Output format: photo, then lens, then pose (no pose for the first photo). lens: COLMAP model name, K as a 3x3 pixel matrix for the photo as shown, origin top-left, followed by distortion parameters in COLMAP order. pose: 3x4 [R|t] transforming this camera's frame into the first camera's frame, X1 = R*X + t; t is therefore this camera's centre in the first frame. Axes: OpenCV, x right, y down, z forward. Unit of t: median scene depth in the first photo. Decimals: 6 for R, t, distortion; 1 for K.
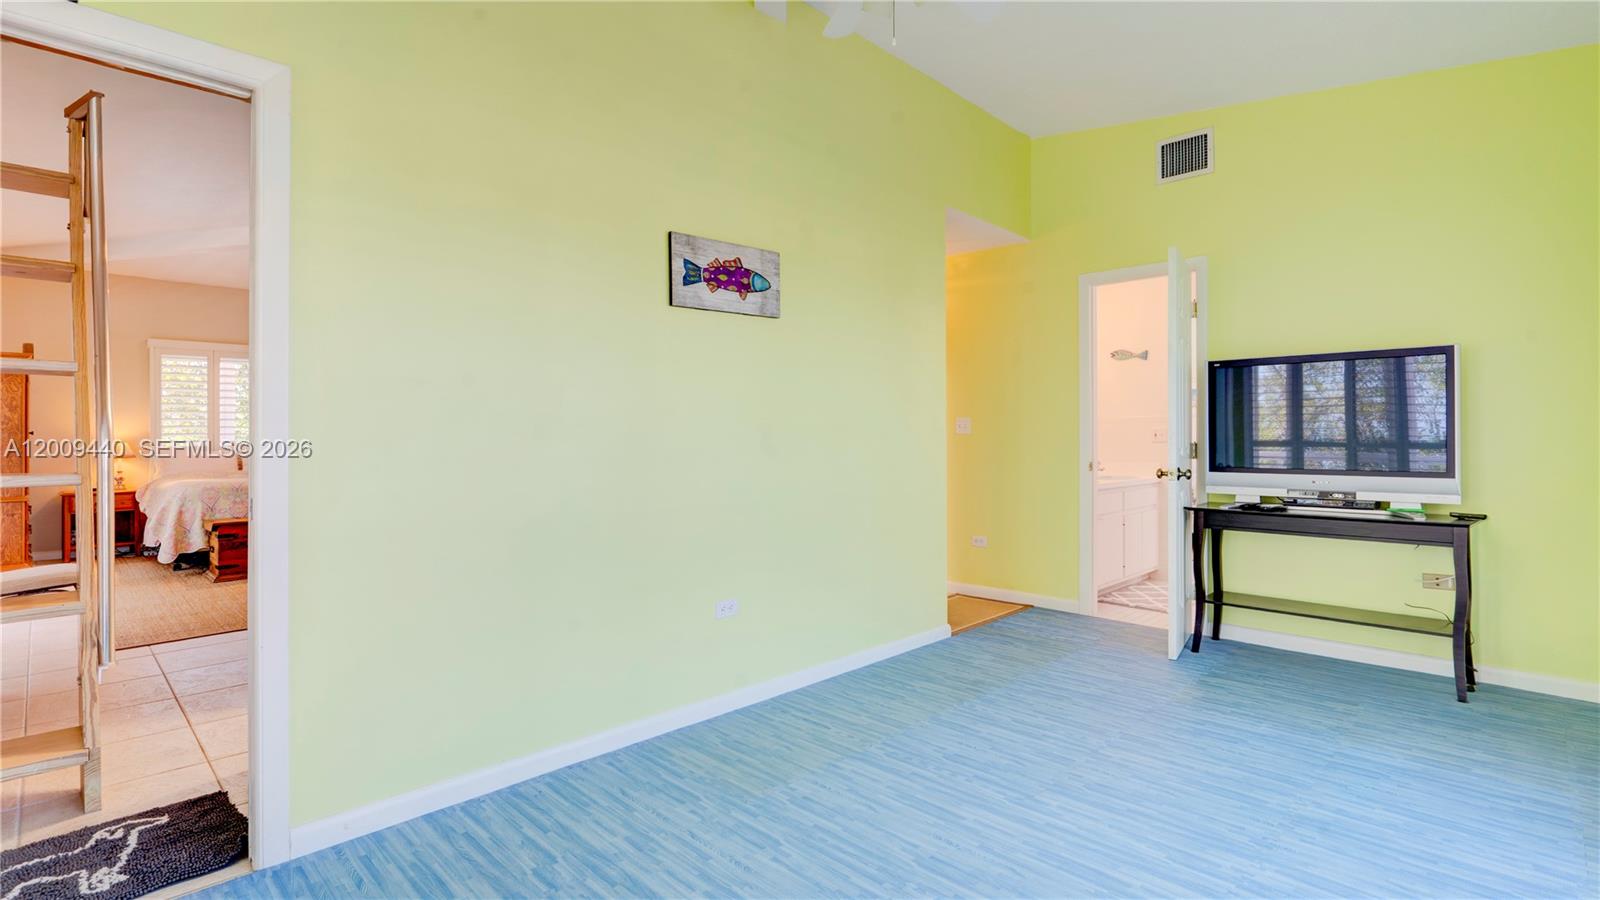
lens RADIAL K [[738.3, 0, 783.1], [0, 738.3, 422.8], [0, 0, 1]] dist [-0.002720, -0.000114]
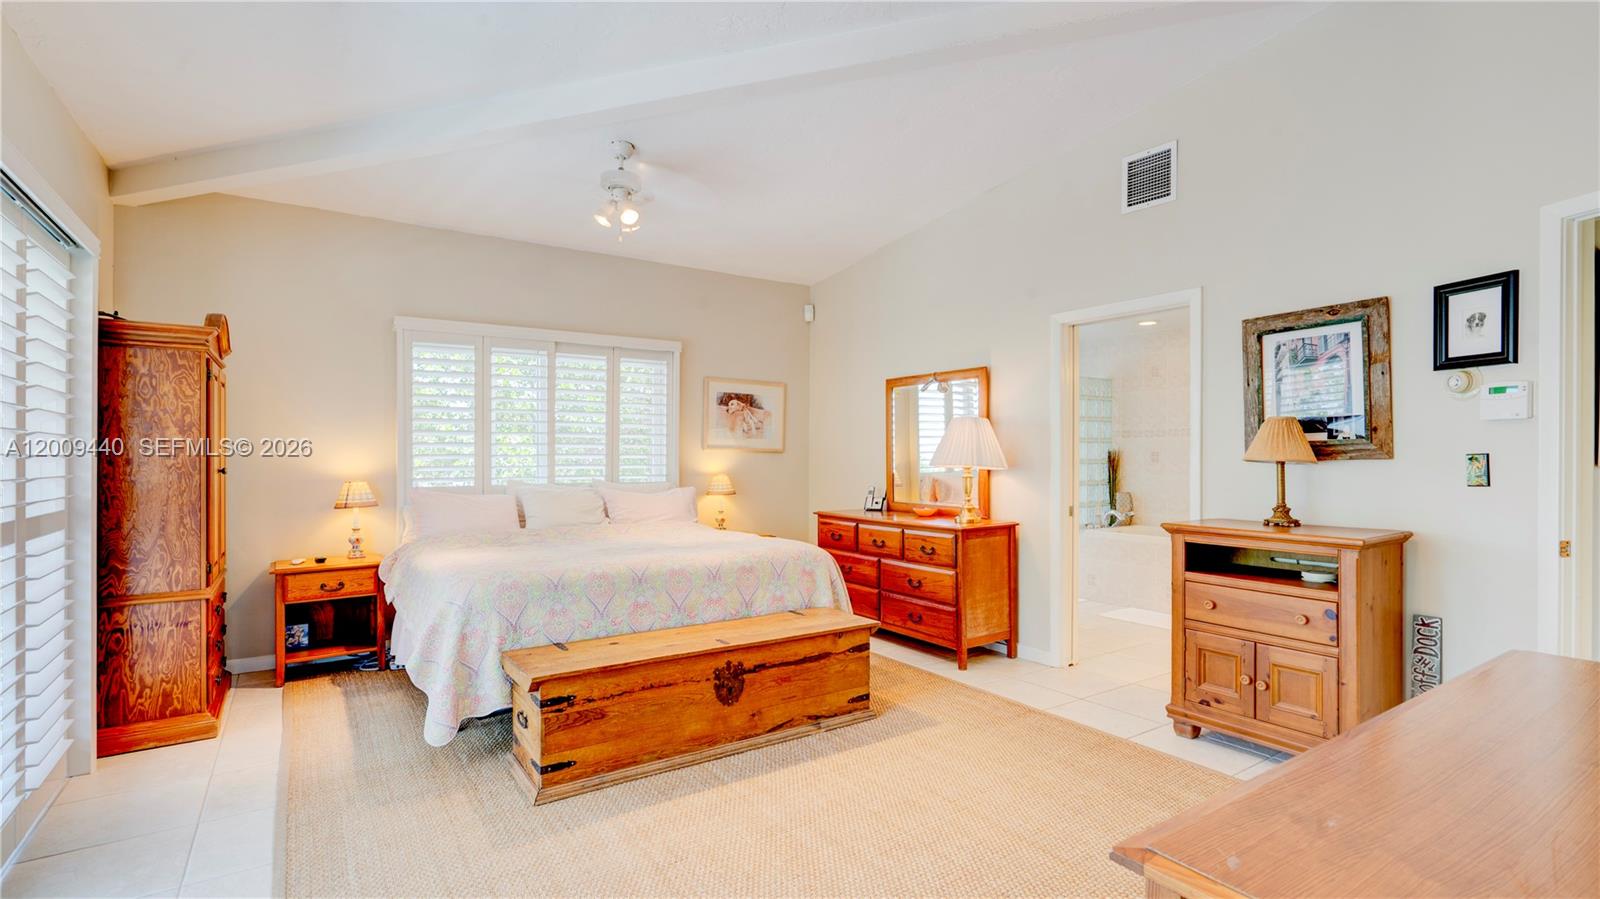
lens RADIAL K [[738.3, 0, 800.7], [0, 738.3, 451.5], [0, 0, 1]] dist [-0.002720, -0.000114]
pose [[0.982467, 0.010418, -0.186144, -0.478204], [-0.007050, 0.999799, 0.018742, -0.015233], [0.186302, -0.017101, 0.982344, 0.527751]]
